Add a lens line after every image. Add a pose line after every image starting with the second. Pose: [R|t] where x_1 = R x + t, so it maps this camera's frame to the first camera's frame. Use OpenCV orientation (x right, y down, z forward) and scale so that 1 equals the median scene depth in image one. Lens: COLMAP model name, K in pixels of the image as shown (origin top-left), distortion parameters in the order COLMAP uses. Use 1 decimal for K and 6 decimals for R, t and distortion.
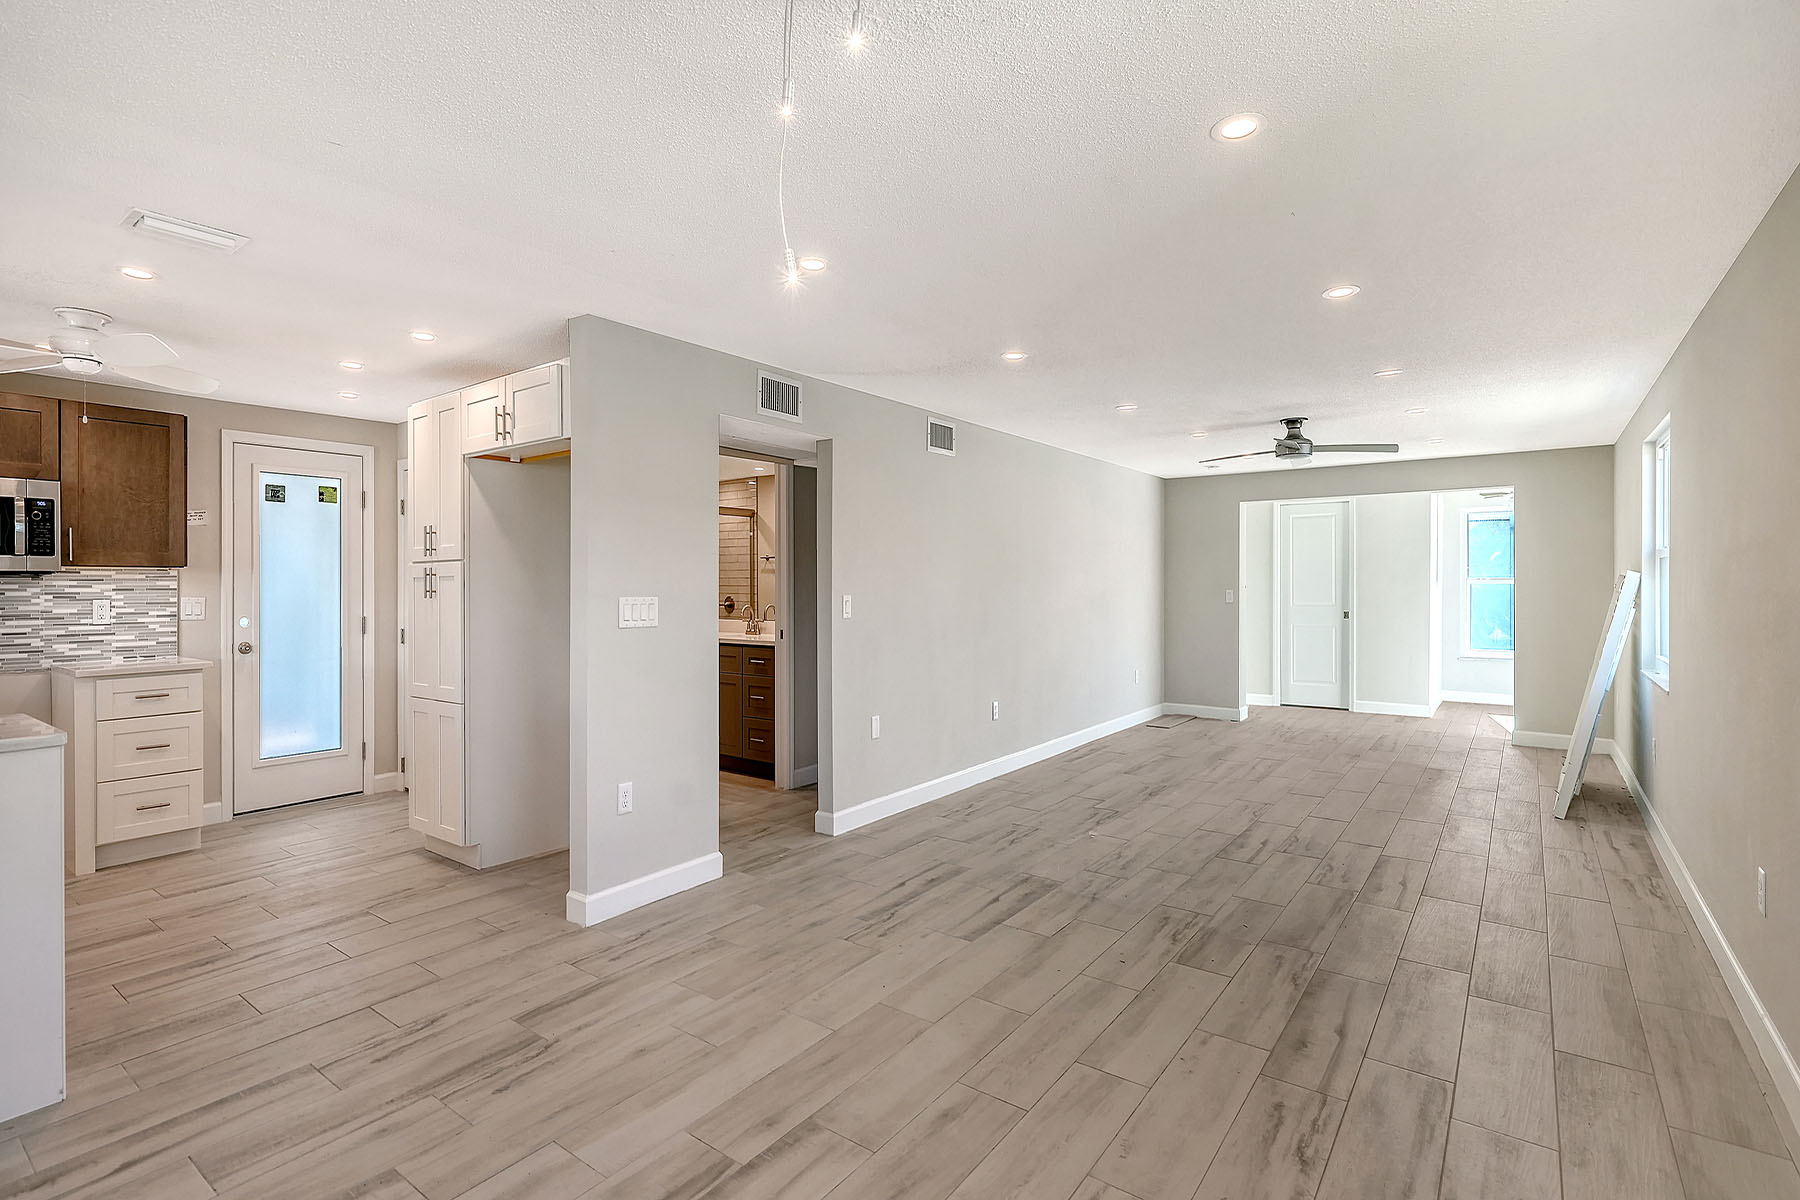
lens RADIAL K [[849.7, 0, 881.5], [0, 849.7, 582.7], [0, 0, 1]] dist [-0.002736, 0.000497]
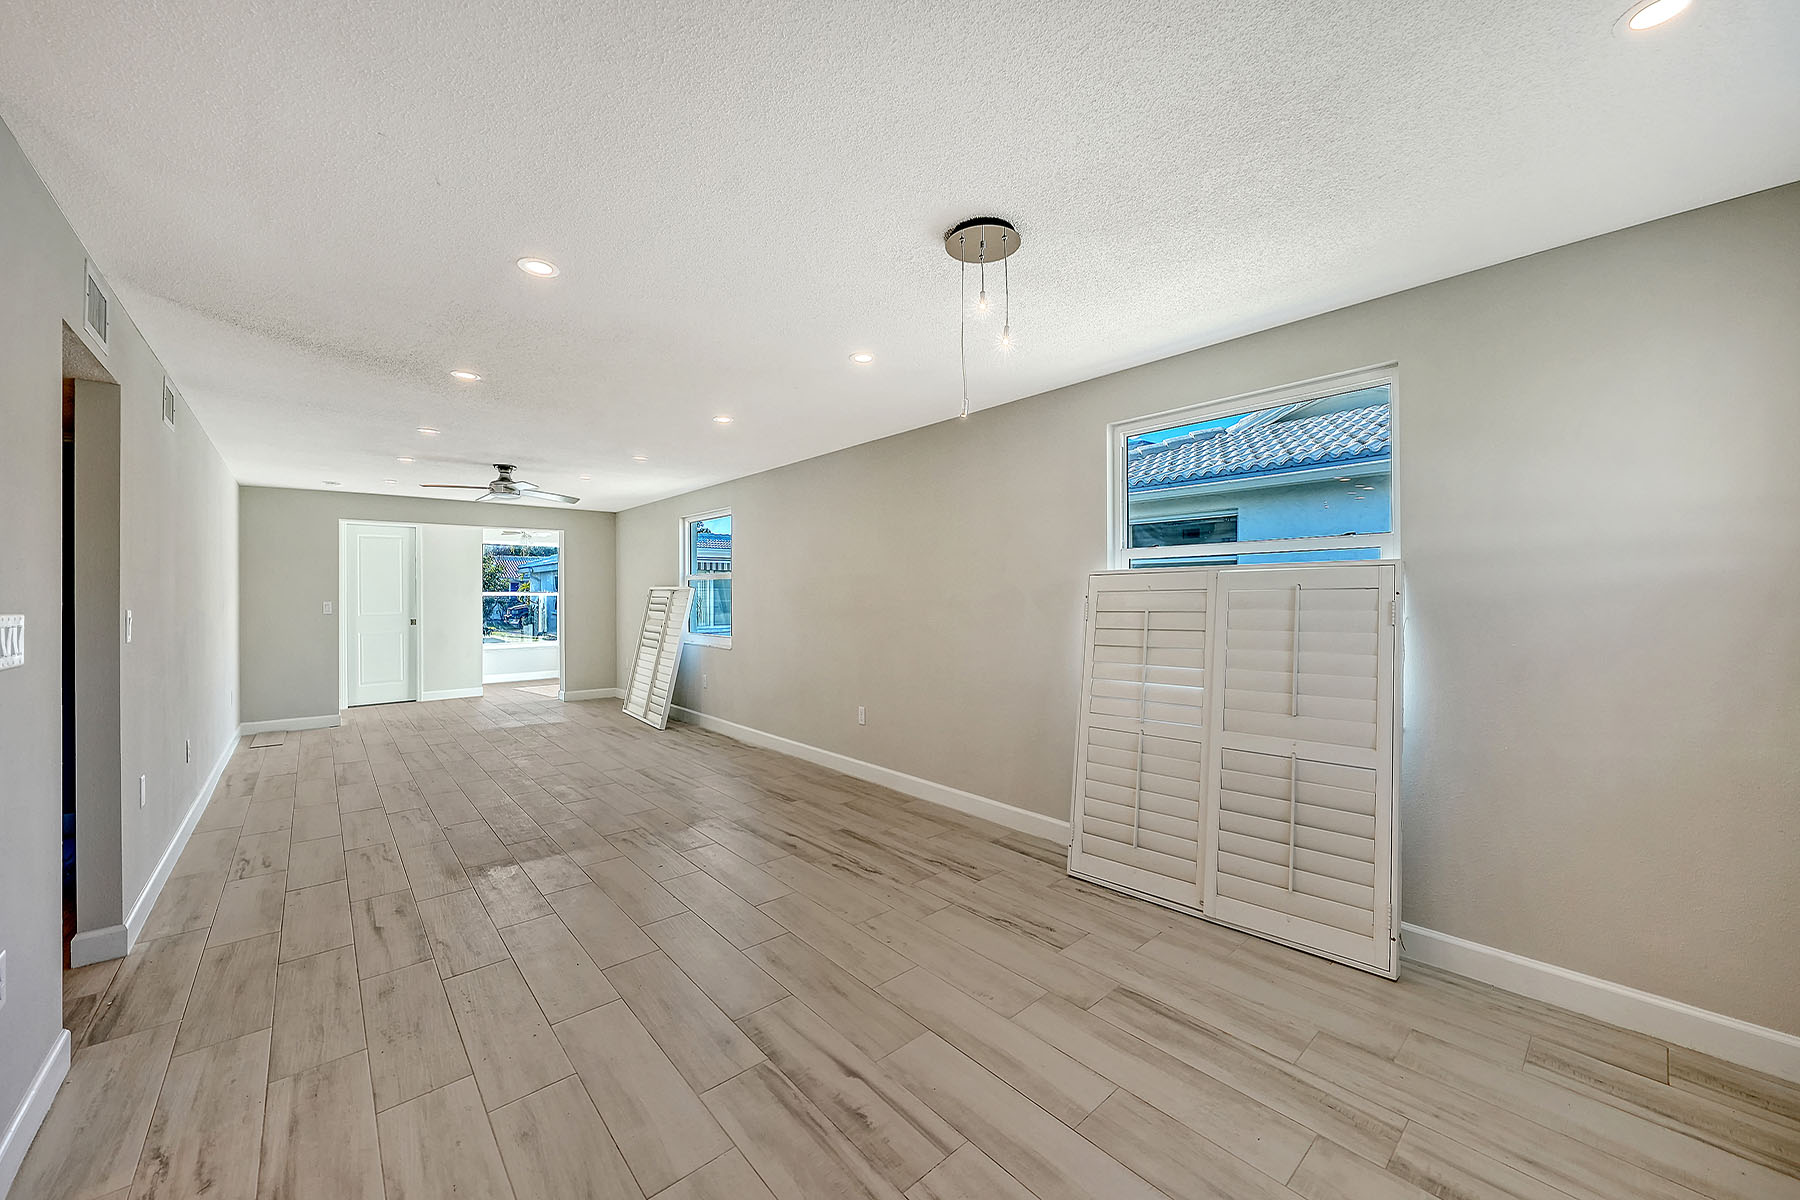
lens RADIAL K [[671.6, 0, 900.0], [0, 671.6, 600.0], [0, 0, 1]] dist [0.000510, 0.000018]
pose [[0.197306, -0.008213, 0.980307, -0.483662], [0.004051, 0.999963, 0.007562, 0.004517], [-0.980334, 0.002479, 0.197332, 0.275648]]
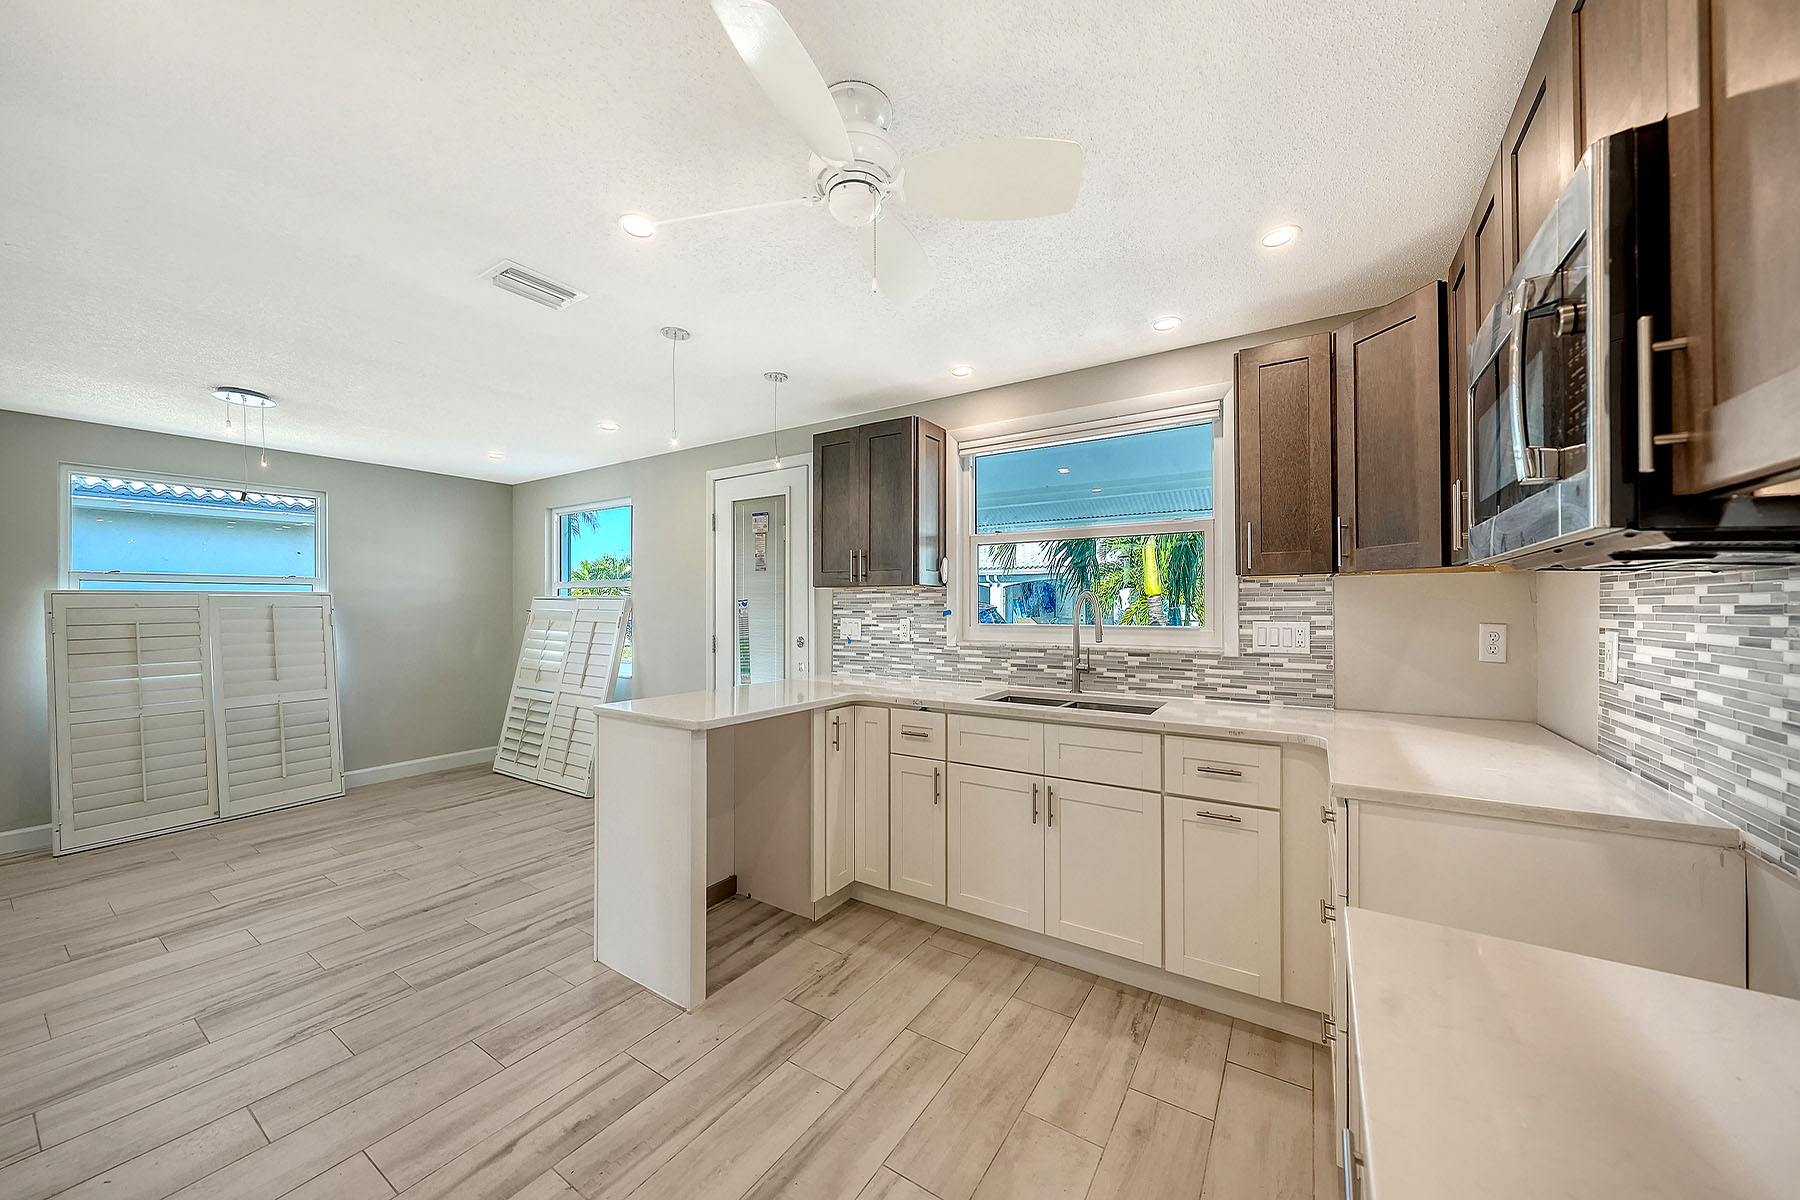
lens RADIAL K [[639.0, 0, 891.3], [0, 639.0, 603.7], [0, 0, 1]] dist [-0.001257, 0.000012]
pose [[-0.997968, 0.004775, -0.063540, -0.715070], [0.005183, 0.999967, -0.006257, 0.006164], [0.063508, -0.006573, -0.997960, 1.082078]]
